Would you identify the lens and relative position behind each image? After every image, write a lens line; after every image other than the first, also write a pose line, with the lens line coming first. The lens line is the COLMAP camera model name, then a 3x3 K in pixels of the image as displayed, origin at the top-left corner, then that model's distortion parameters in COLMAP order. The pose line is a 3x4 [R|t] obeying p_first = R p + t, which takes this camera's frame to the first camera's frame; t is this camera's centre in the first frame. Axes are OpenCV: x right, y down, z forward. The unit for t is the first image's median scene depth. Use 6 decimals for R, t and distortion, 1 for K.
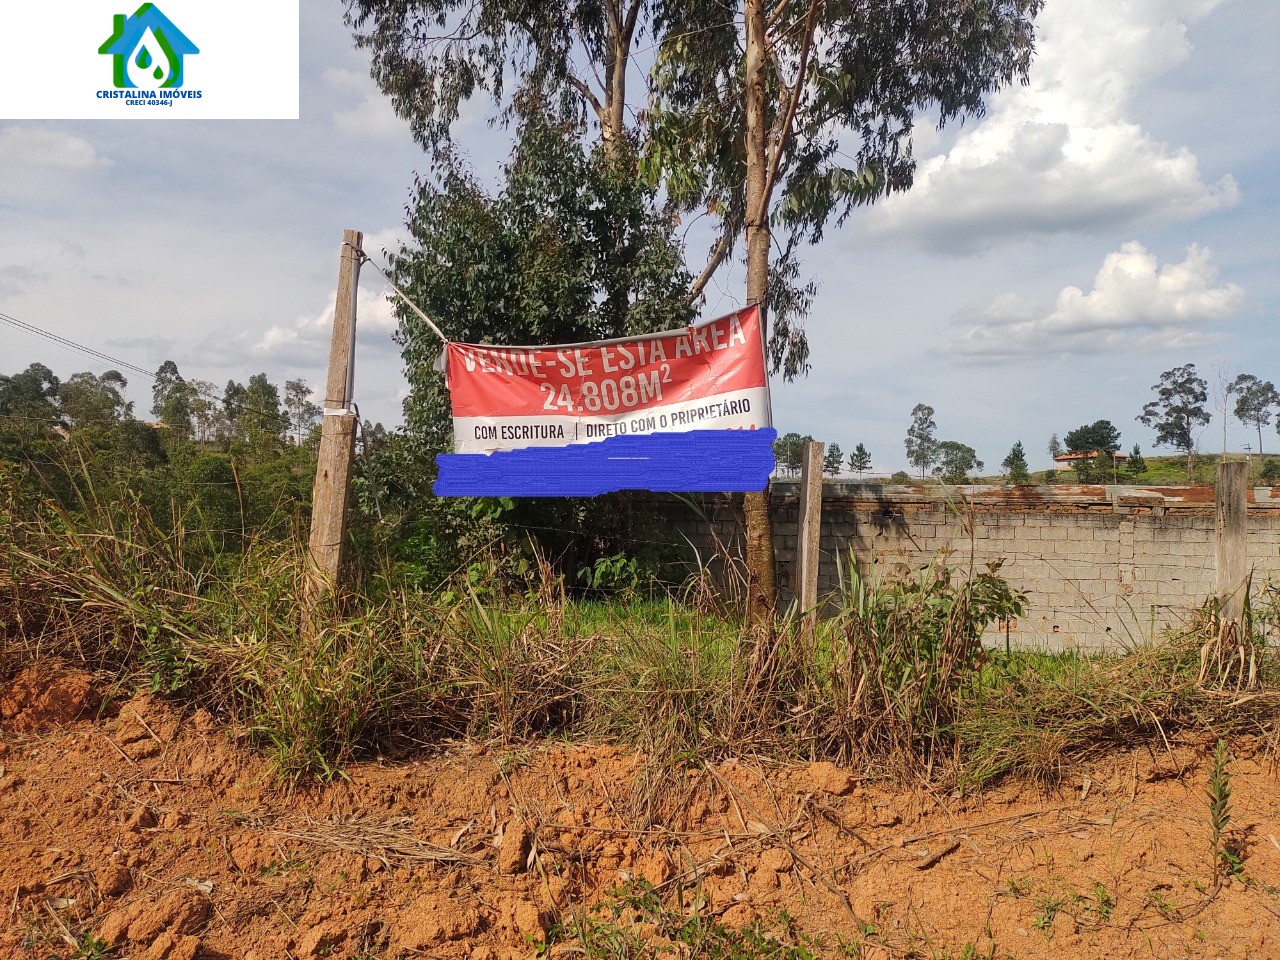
lens RADIAL K [[944.9, 0, 638.9], [0, 944.9, 486.8], [0, 0, 1]] dist [0.095666, -0.139861]
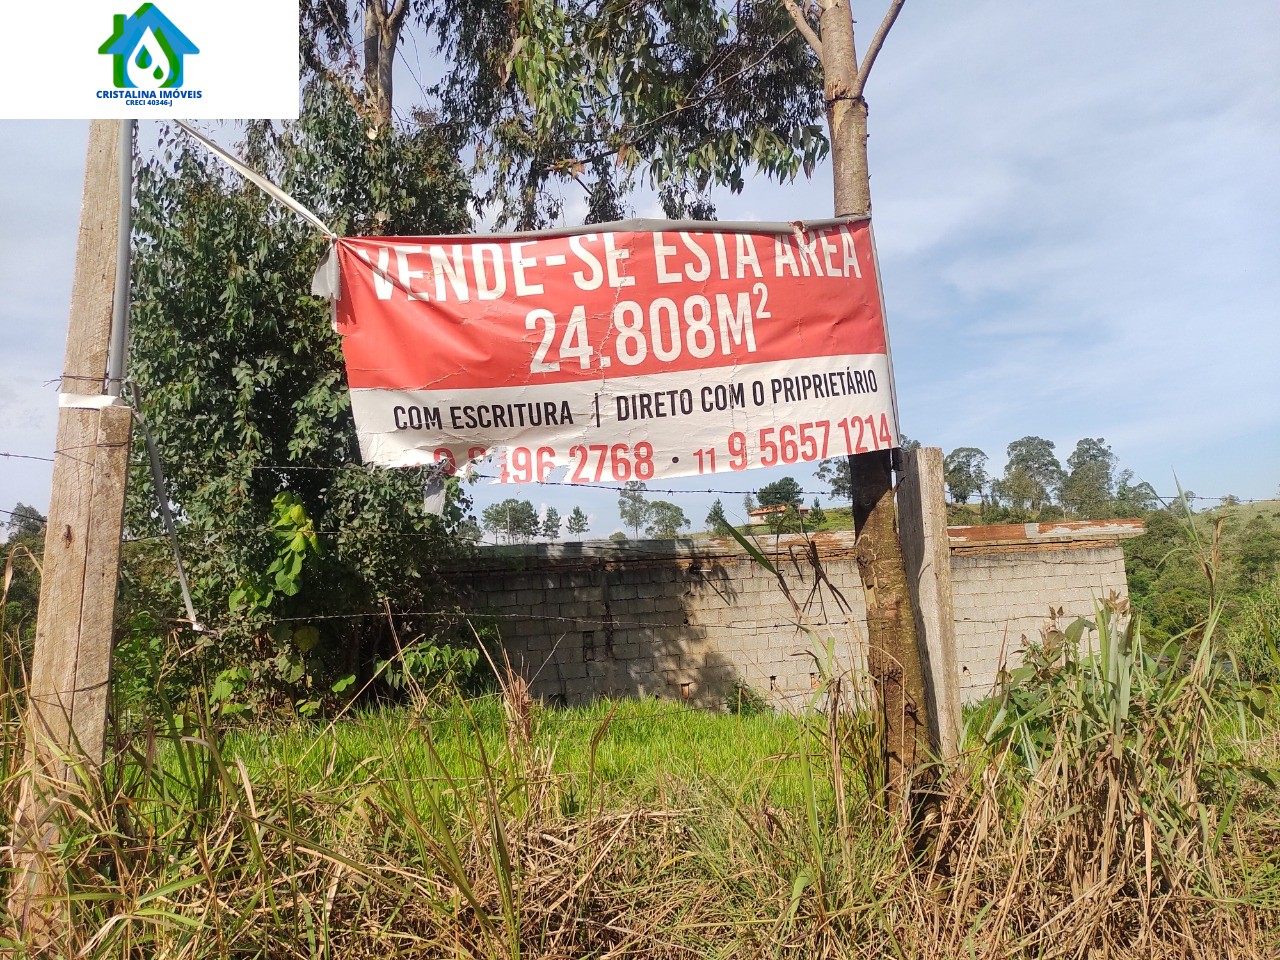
lens RADIAL K [[945.2, 0, 631.6], [0, 945.2, 486.9], [0, 0, 1]] dist [0.080699, -0.000709]
pose [[0.956532, -0.035084, 0.289508, -0.053707], [0.055503, 0.996493, -0.062623, 0.002142], [-0.286296, 0.075970, 0.955125, 0.124049]]
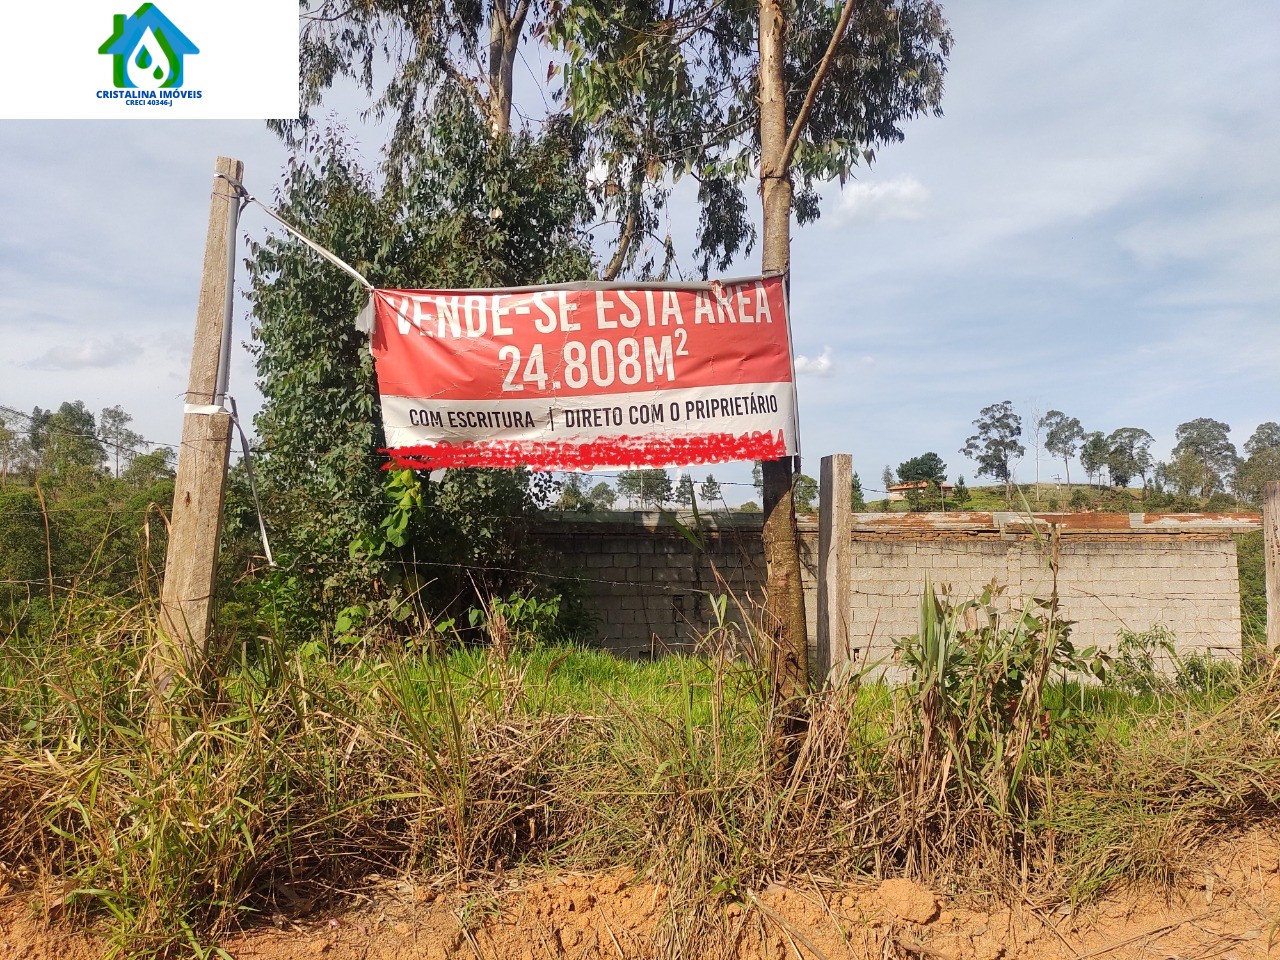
lens RADIAL K [[944.9, 0, 638.9], [0, 944.9, 486.8], [0, 0, 1]] dist [0.095666, -0.139861]
pose [[0.987686, -0.003854, 0.156400, -0.035763], [0.009048, 0.999430, -0.032511, 0.001416], [-0.156186, 0.033526, 0.987159, 0.081889]]
